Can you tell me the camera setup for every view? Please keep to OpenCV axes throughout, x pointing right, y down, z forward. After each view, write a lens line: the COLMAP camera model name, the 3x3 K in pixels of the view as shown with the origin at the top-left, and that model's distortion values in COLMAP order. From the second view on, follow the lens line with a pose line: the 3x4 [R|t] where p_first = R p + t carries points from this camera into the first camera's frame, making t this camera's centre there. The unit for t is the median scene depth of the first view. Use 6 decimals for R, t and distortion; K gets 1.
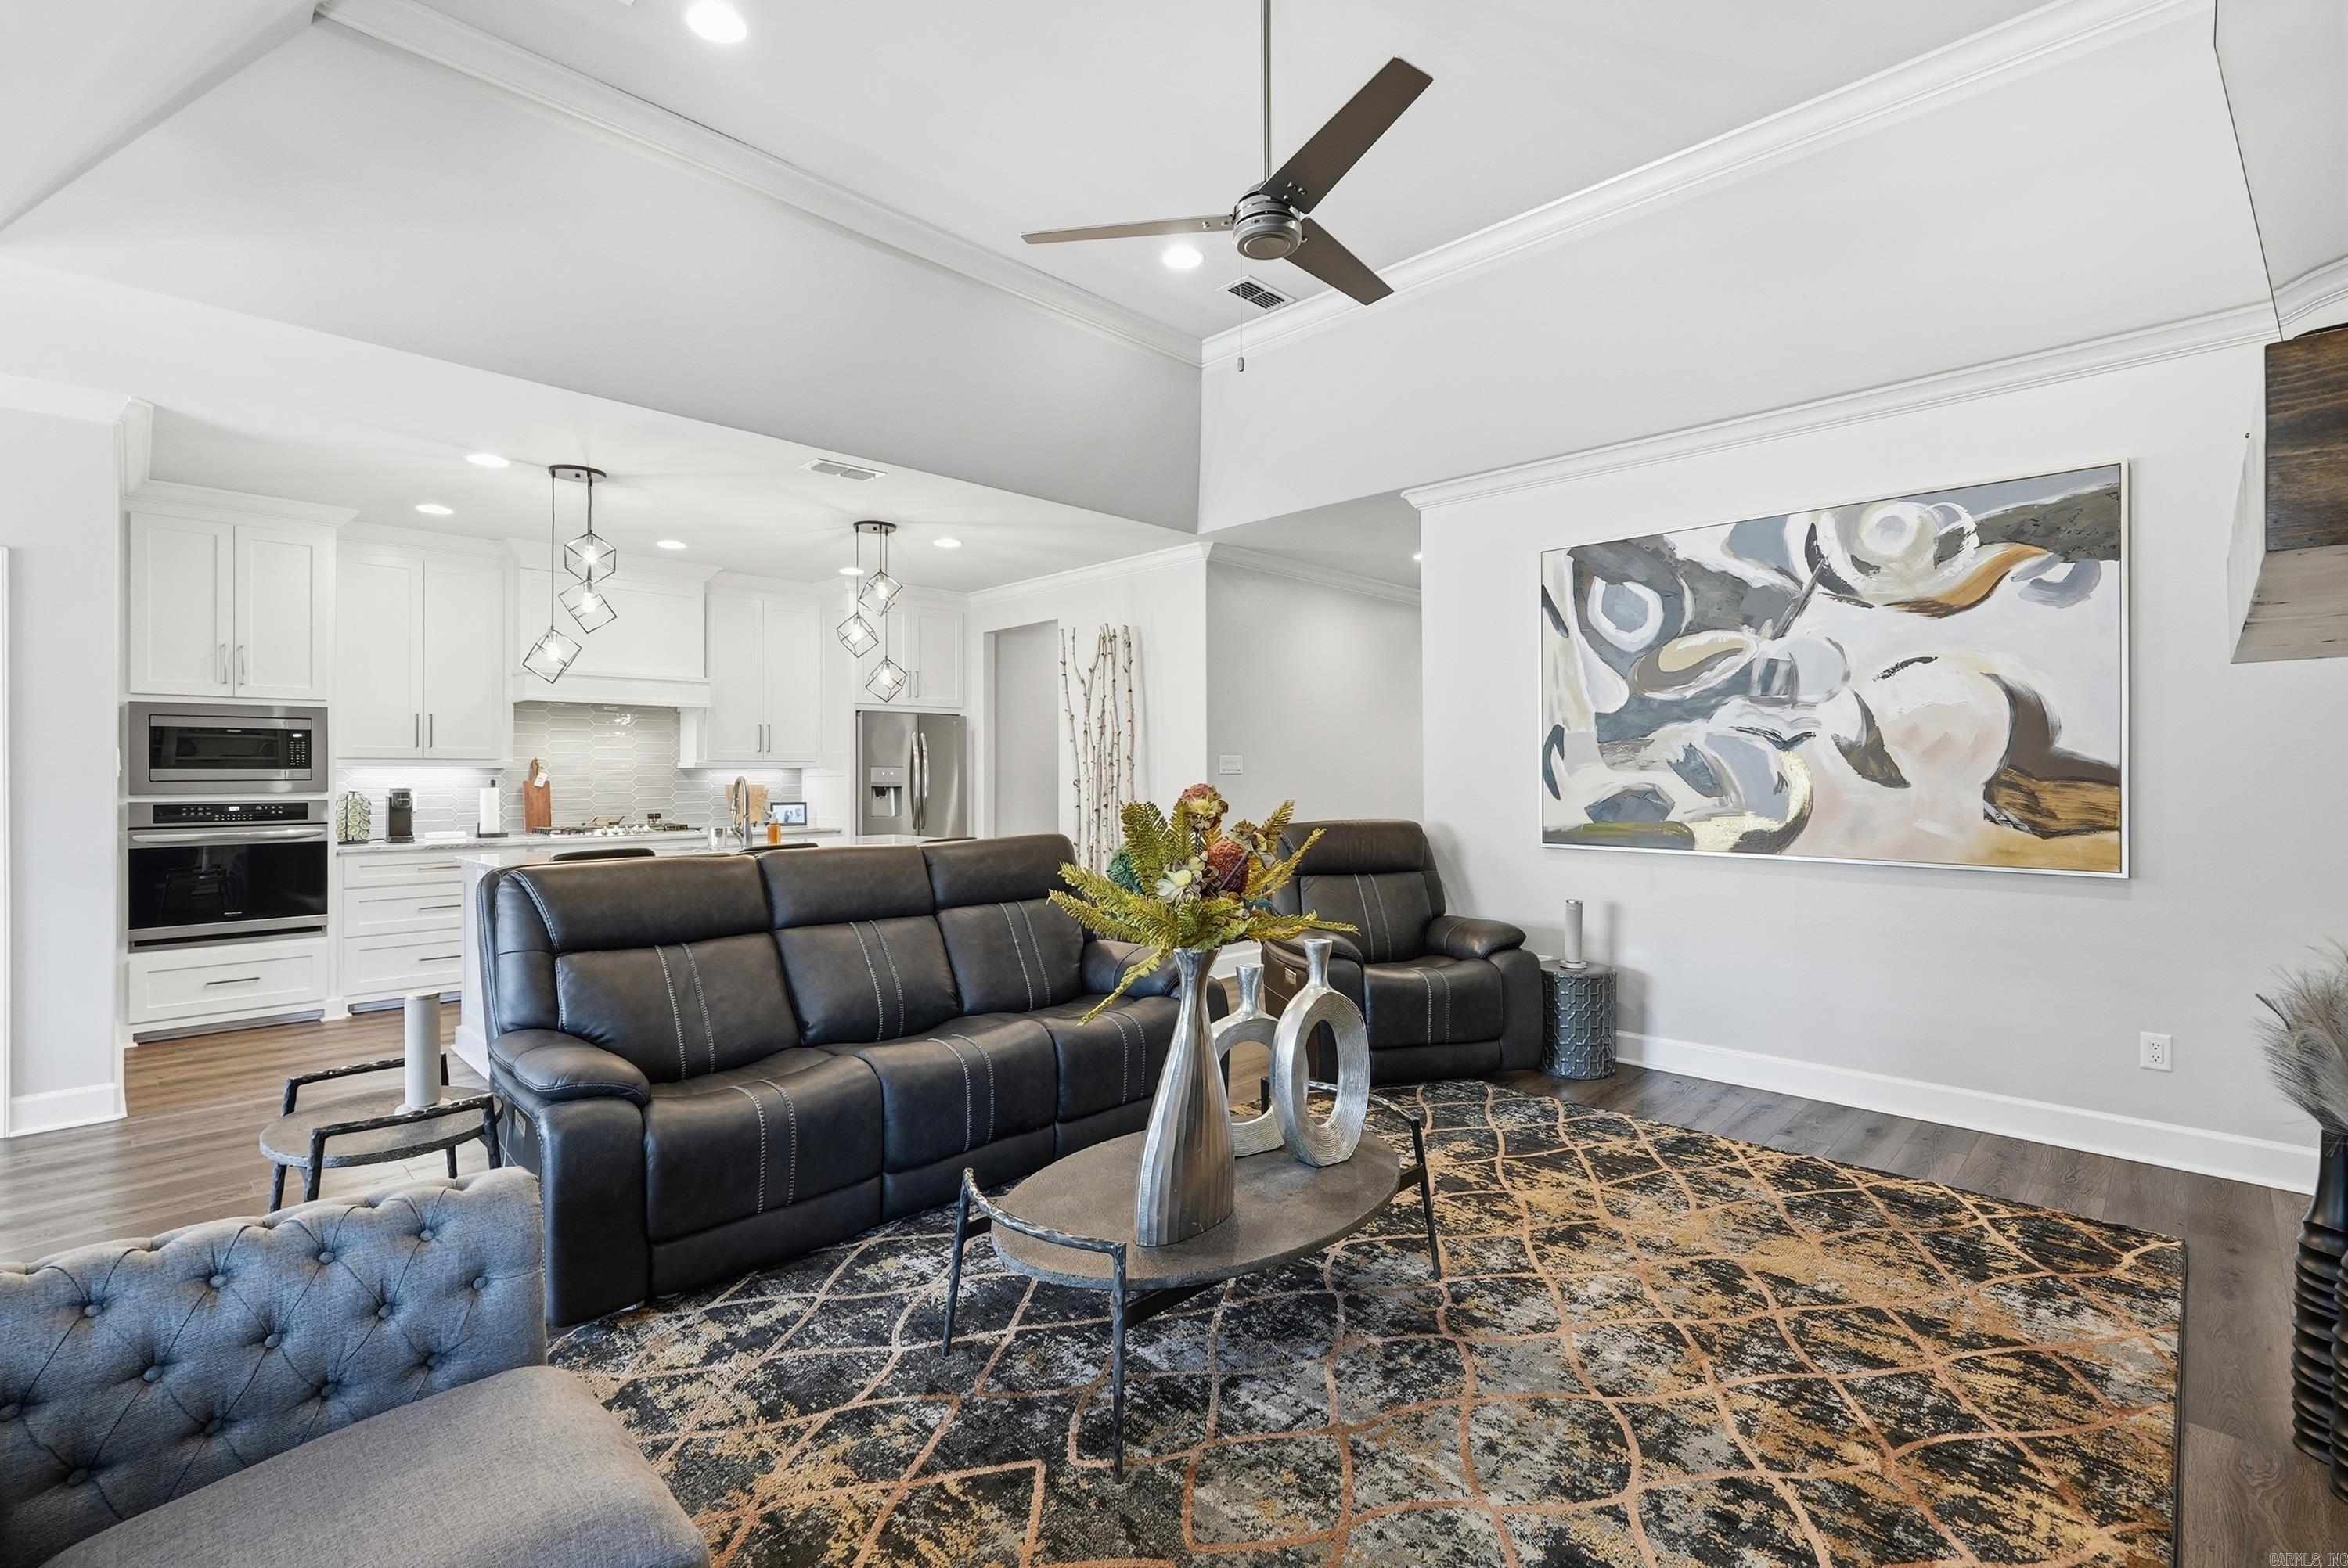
lens RADIAL K [[1049.8, 0, 1172.9], [0, 1049.8, 775.3], [0, 0, 1]] dist [0.006112, 0.000742]
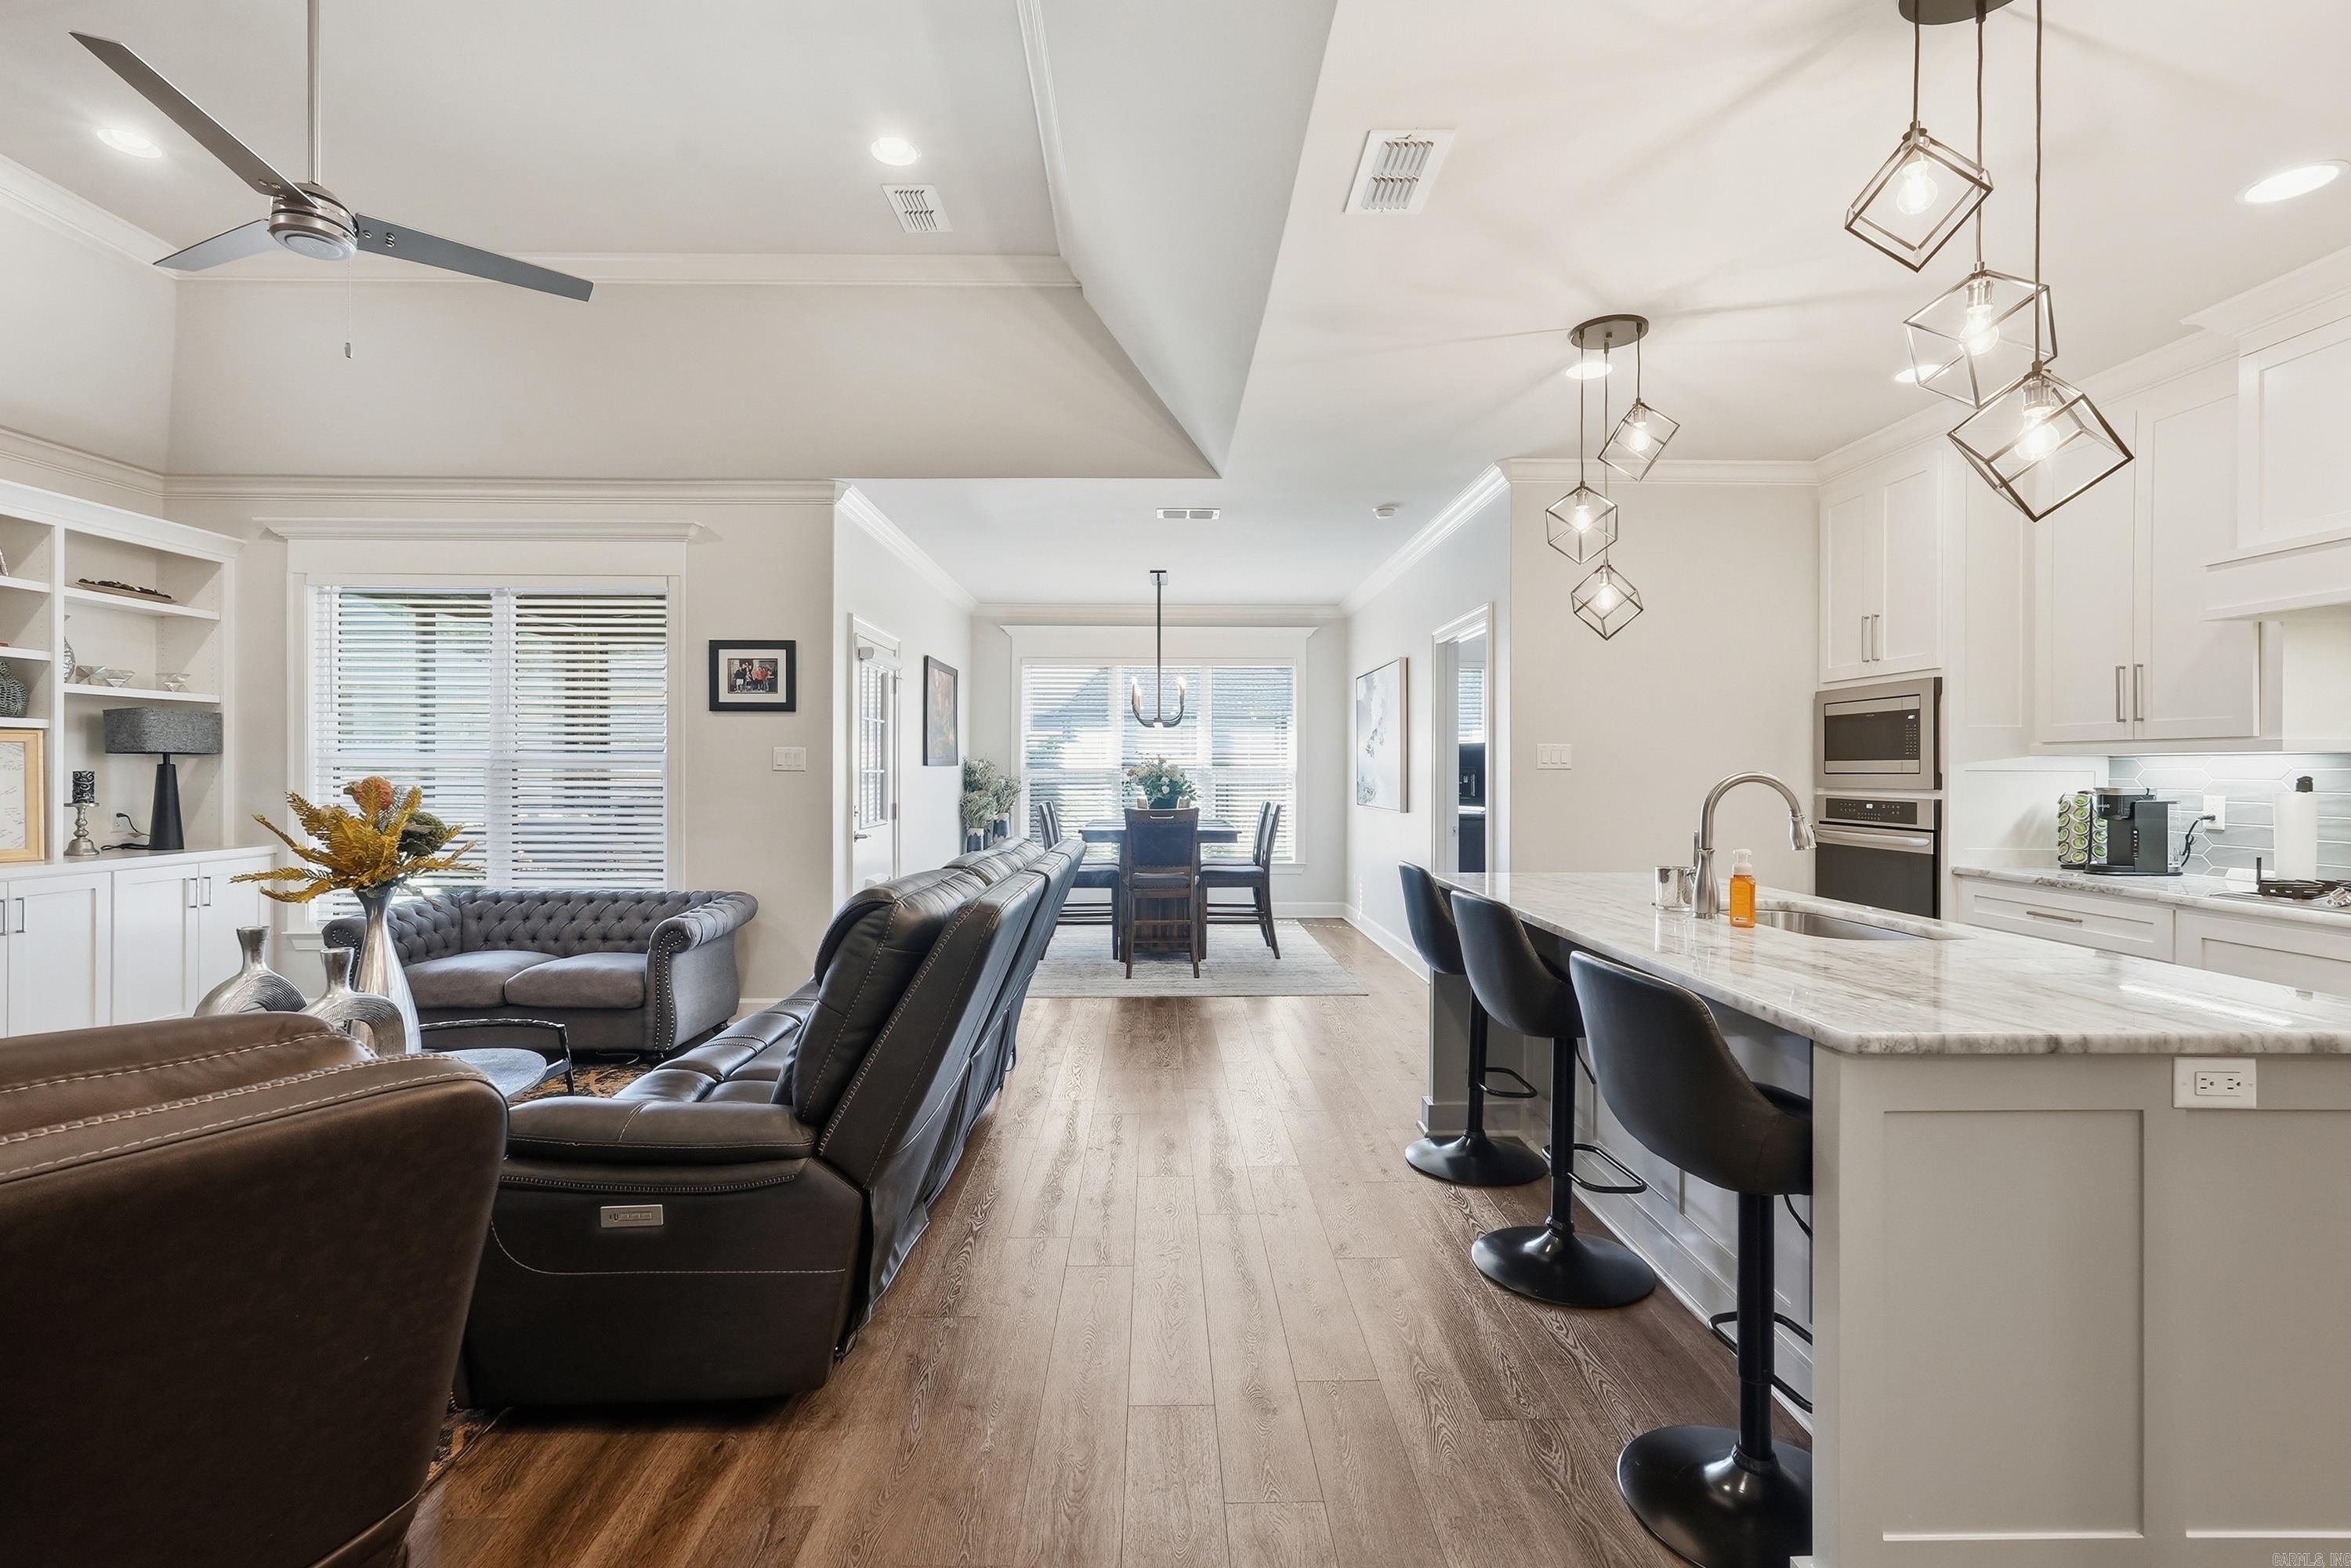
lens RADIAL K [[1051.2, 0, 1171.7], [0, 1051.2, 773.0], [0, 0, 1]] dist [0.006112, 0.000742]
pose [[-0.701732, 0.001815, -0.712438, 0.114996], [-0.004043, 0.999971, 0.006530, 0.000950], [0.712429, 0.007463, -0.701704, 1.160604]]
